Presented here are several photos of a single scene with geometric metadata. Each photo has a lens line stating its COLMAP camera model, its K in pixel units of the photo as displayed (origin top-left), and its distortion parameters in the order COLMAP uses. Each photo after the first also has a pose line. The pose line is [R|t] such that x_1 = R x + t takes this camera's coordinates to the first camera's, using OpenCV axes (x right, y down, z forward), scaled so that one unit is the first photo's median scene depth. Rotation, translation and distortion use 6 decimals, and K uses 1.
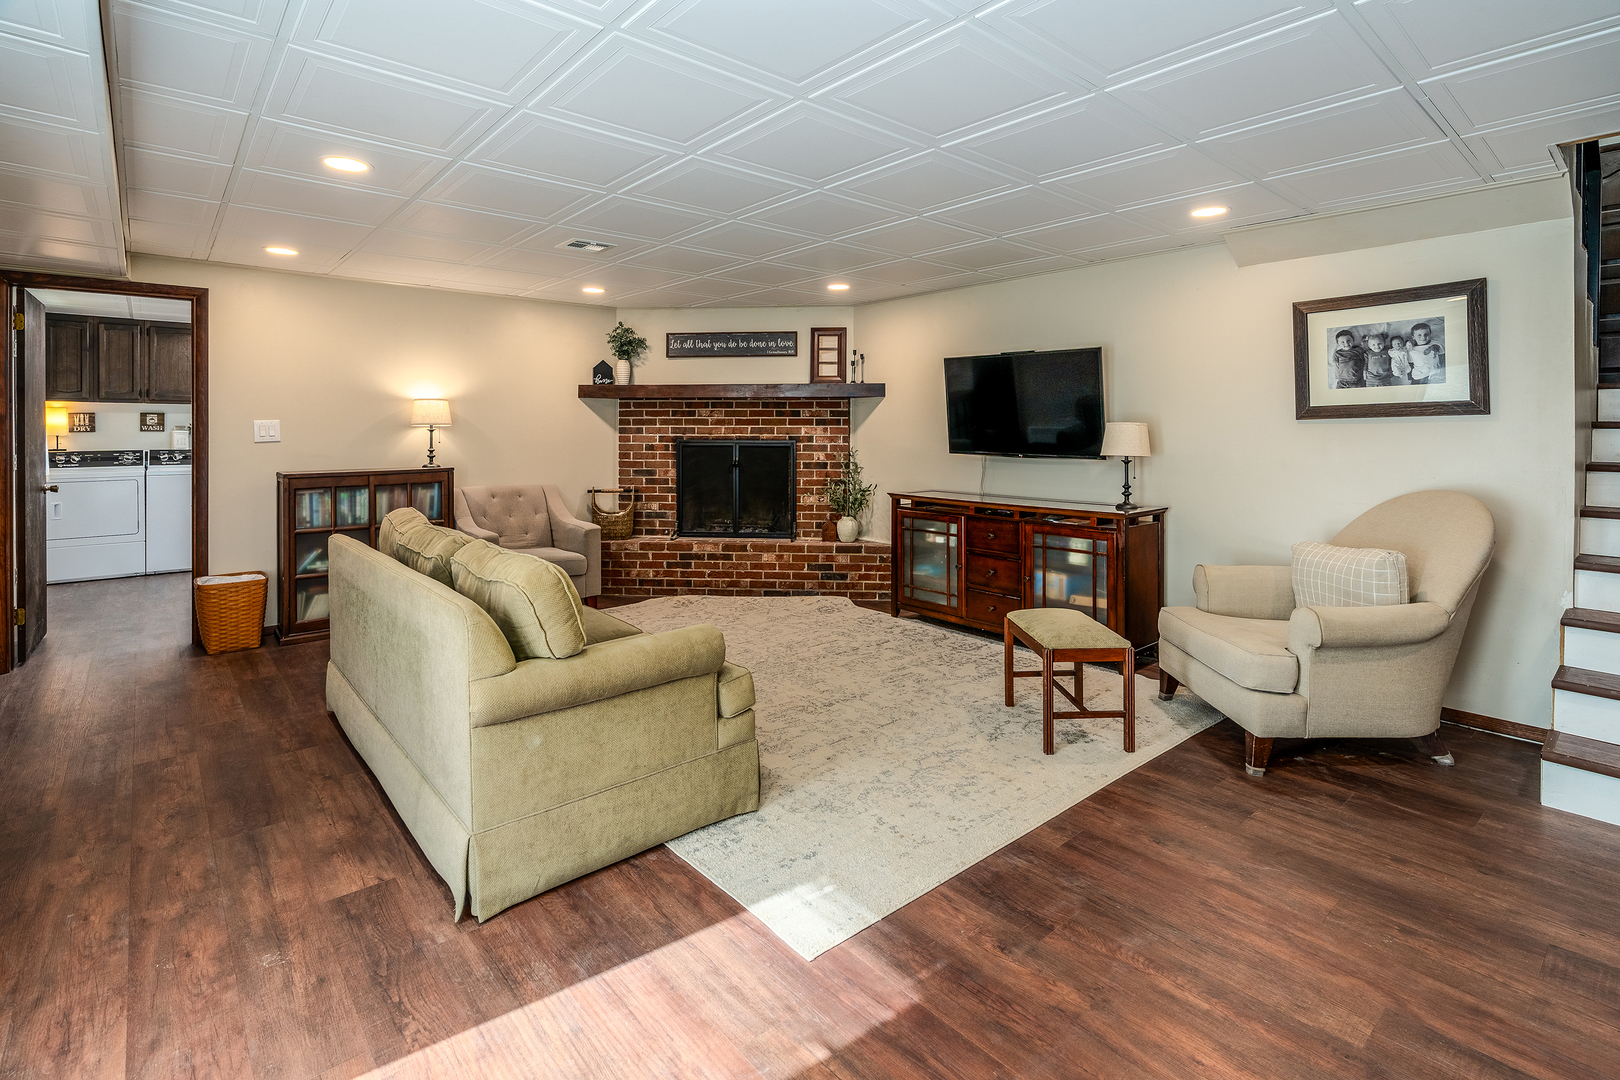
lens RADIAL K [[785.8, 0, 808.8], [0, 785.8, 437.6], [0, 0, 1]] dist [-0.003836, -0.001170]
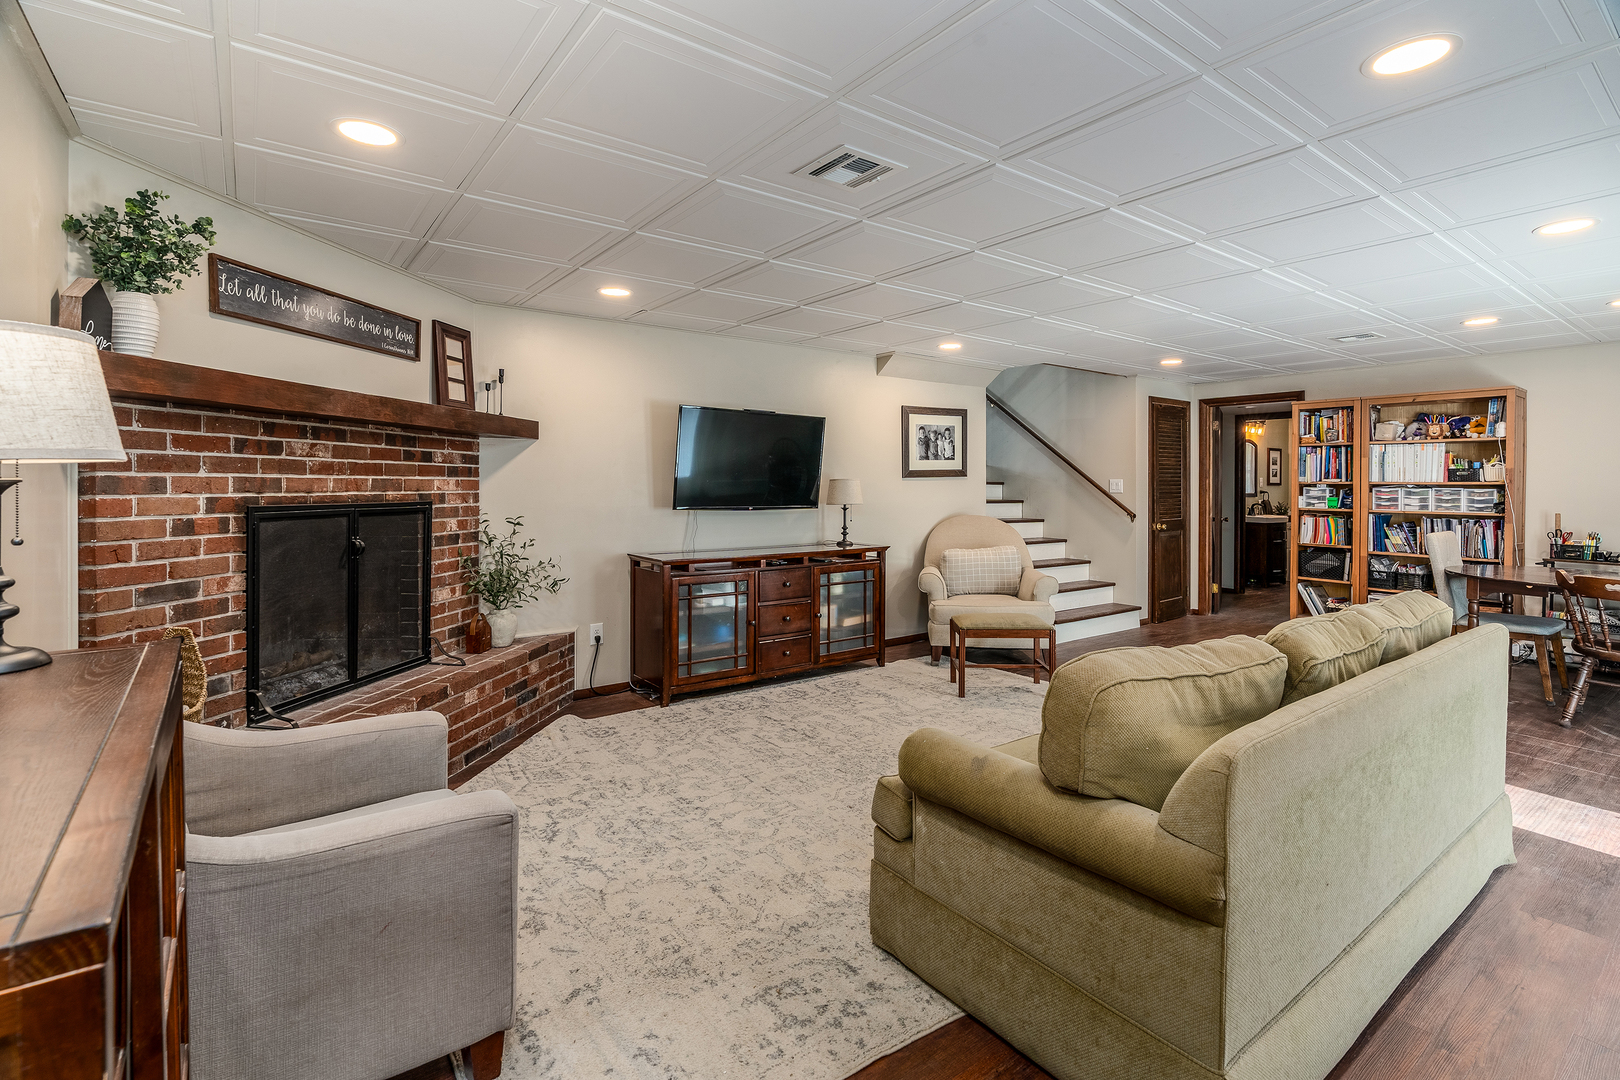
lens RADIAL K [[745.6, 0, 802.7], [0, 745.6, 486.3], [0, 0, 1]] dist [-0.001424, -0.000261]
pose [[0.075452, -0.003571, 0.997143, -0.595876], [0.007101, 0.999970, 0.003044, -0.007778], [-0.997124, 0.006851, 0.075475, 0.701776]]
